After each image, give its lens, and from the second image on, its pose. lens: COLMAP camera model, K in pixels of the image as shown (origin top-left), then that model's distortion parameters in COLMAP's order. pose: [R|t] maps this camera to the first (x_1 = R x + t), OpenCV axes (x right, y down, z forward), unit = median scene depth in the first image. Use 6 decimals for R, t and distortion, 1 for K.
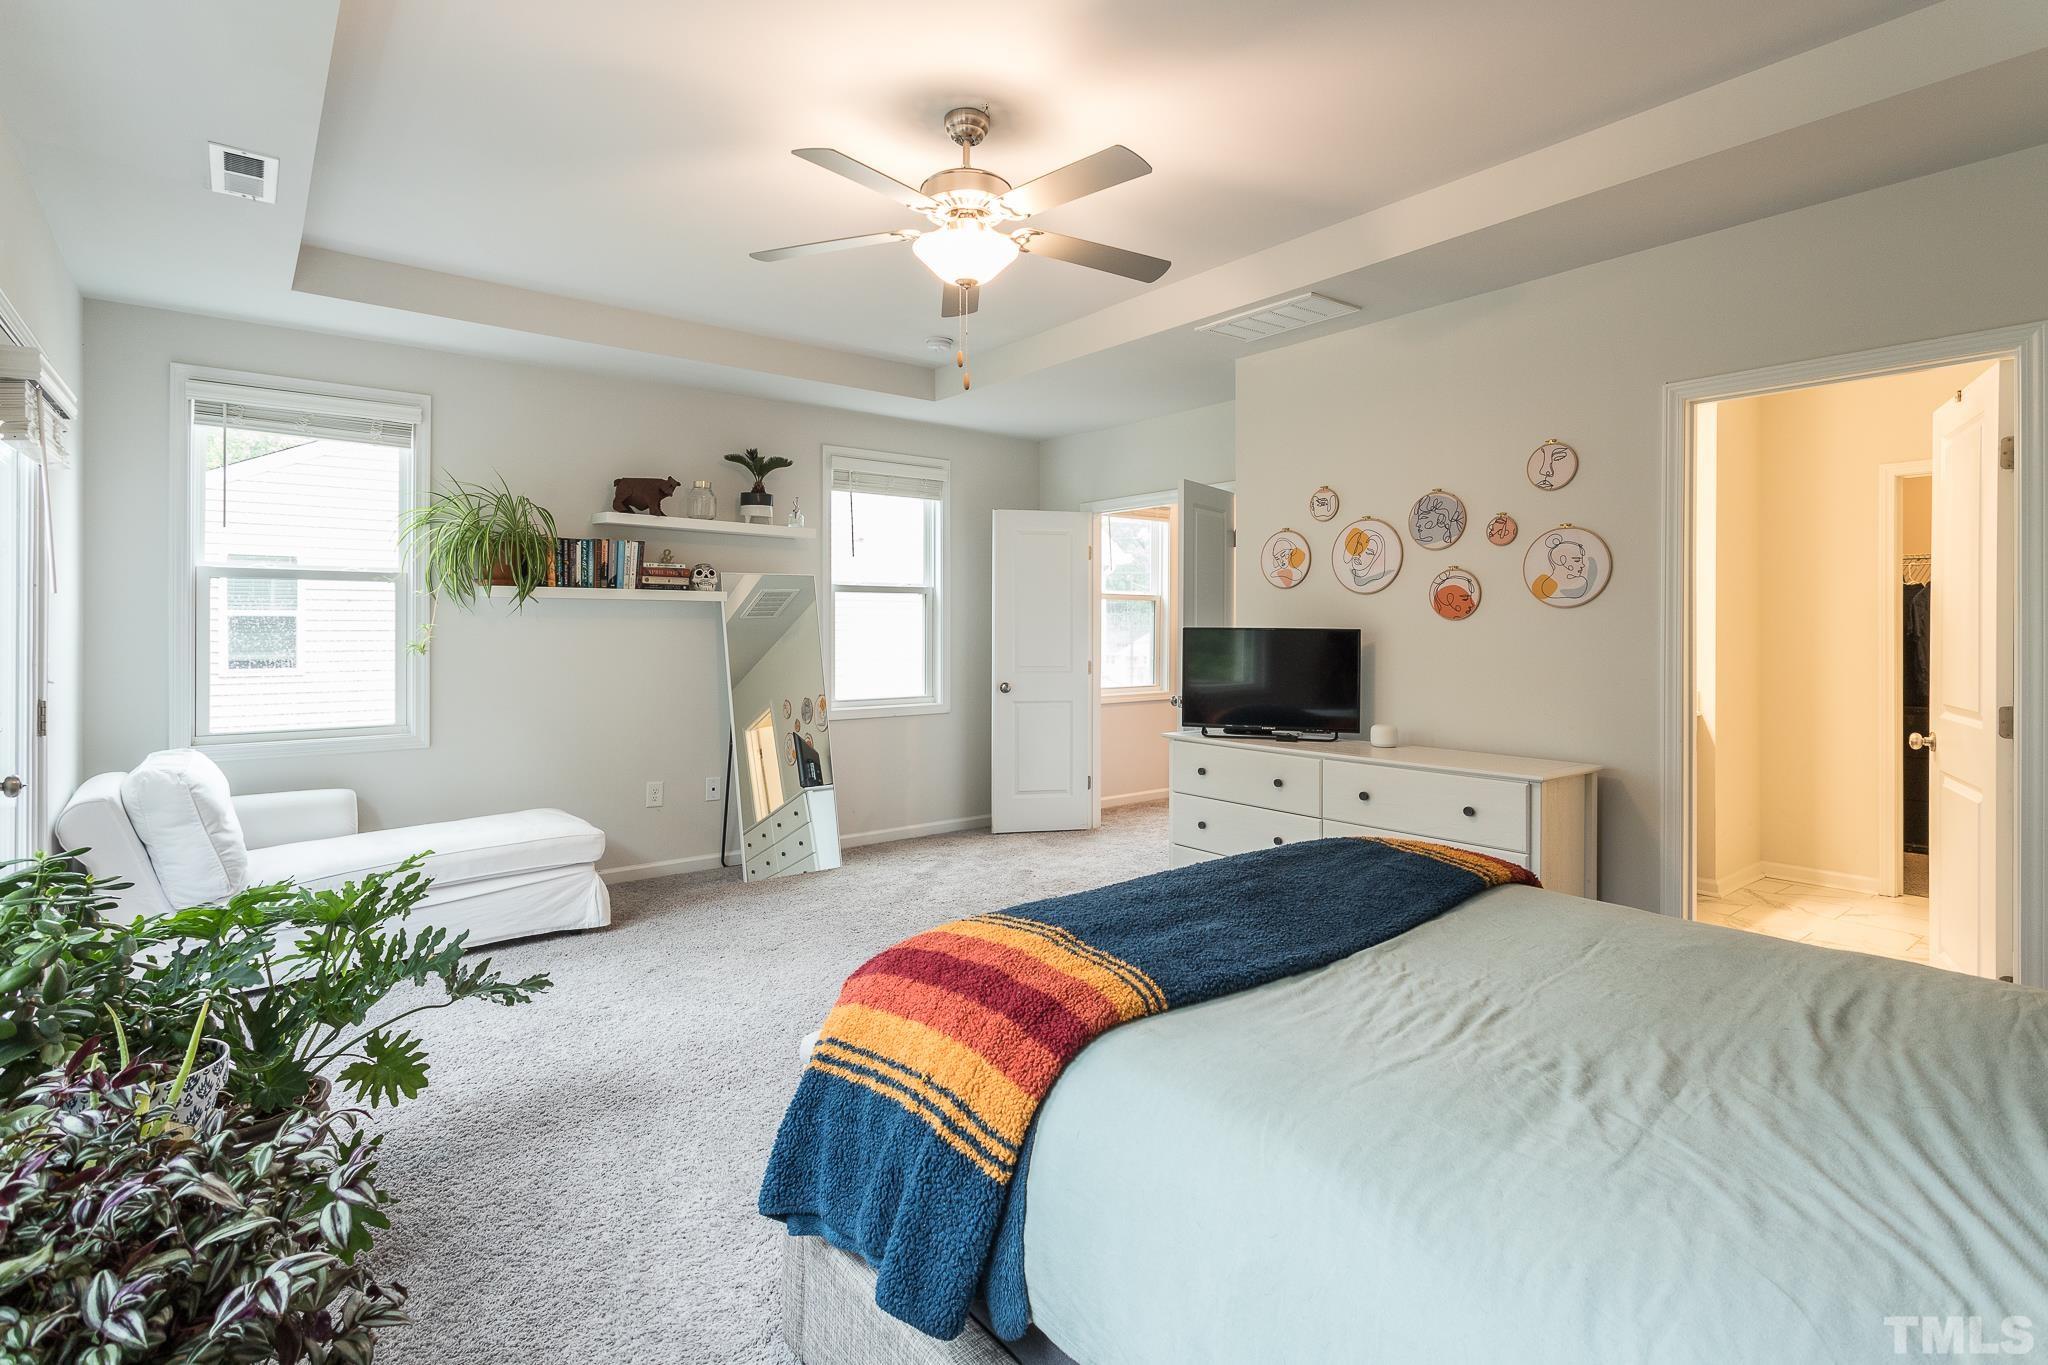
lens RADIAL K [[995.3, 0, 1028.5], [0, 995.3, 630.1], [0, 0, 1]] dist [0.001087, -0.000449]
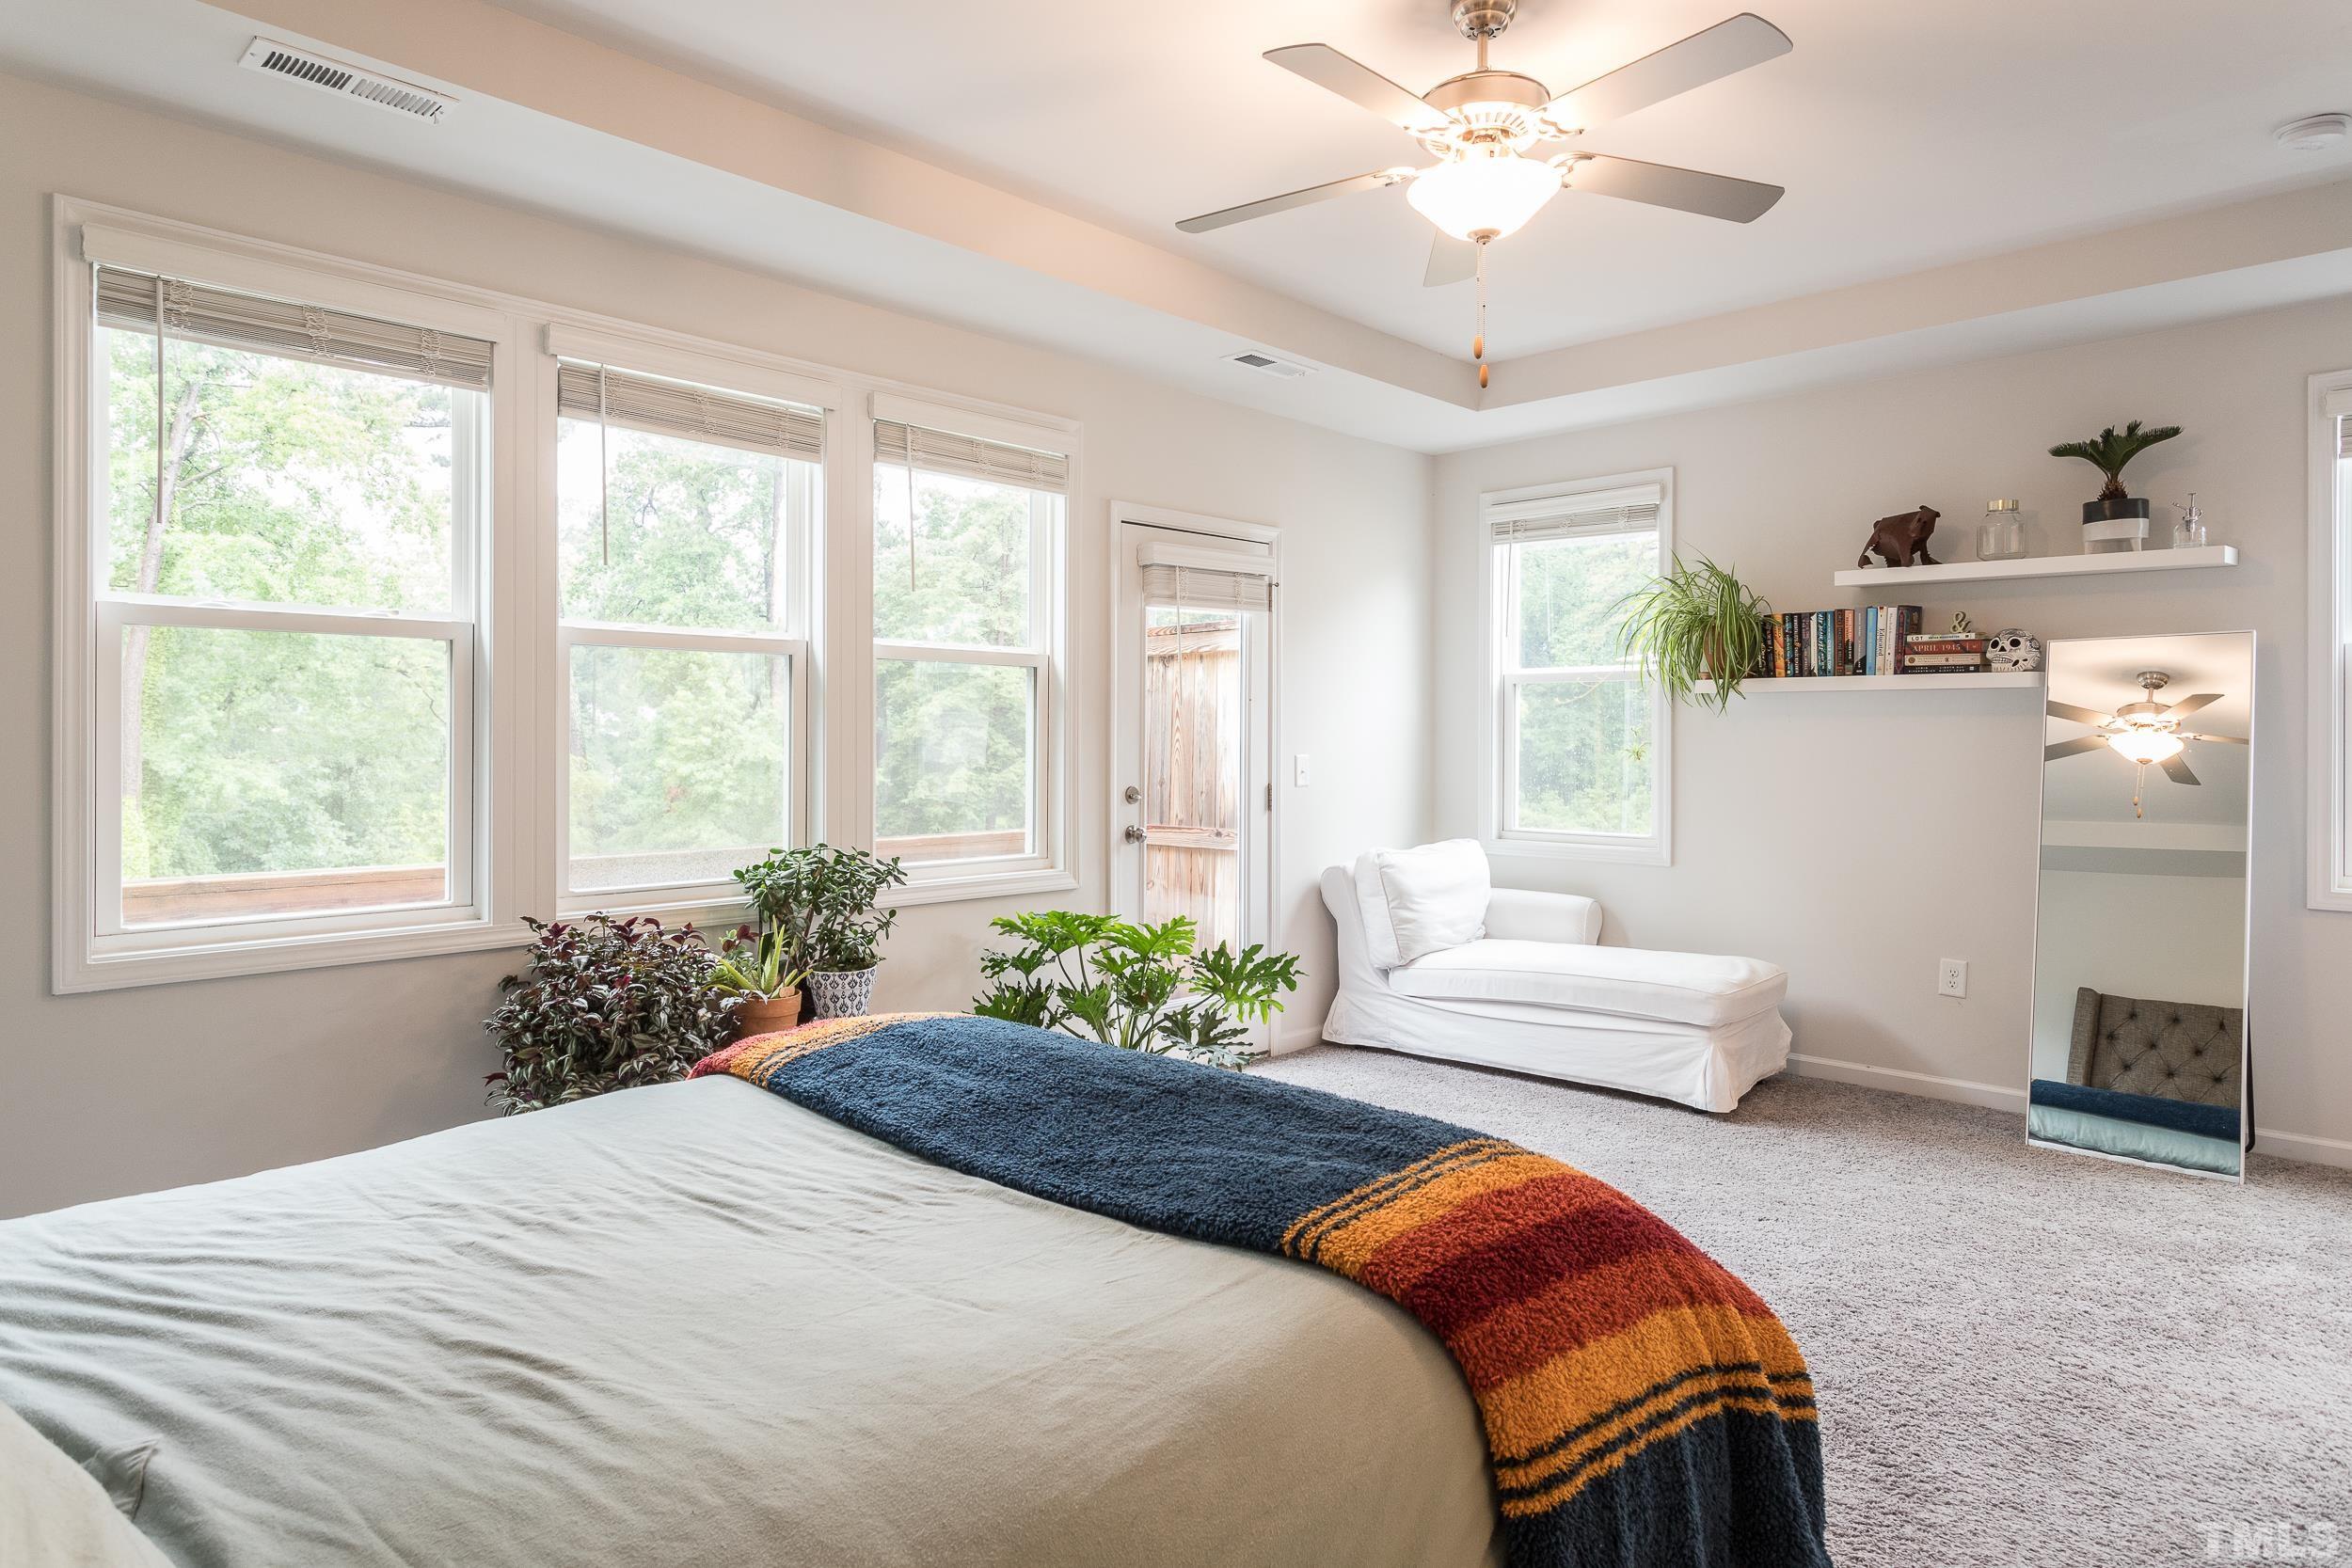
lens RADIAL K [[1366.8, 0, 1172.9], [0, 1366.8, 749.6], [0, 0, 1]] dist [-0.023545, -0.000151]
pose [[0.120403, 0.008144, -0.992692, 0.507030], [-0.000283, 0.999967, 0.008170, 0.003999], [0.992725, -0.000703, 0.120401, 0.394650]]
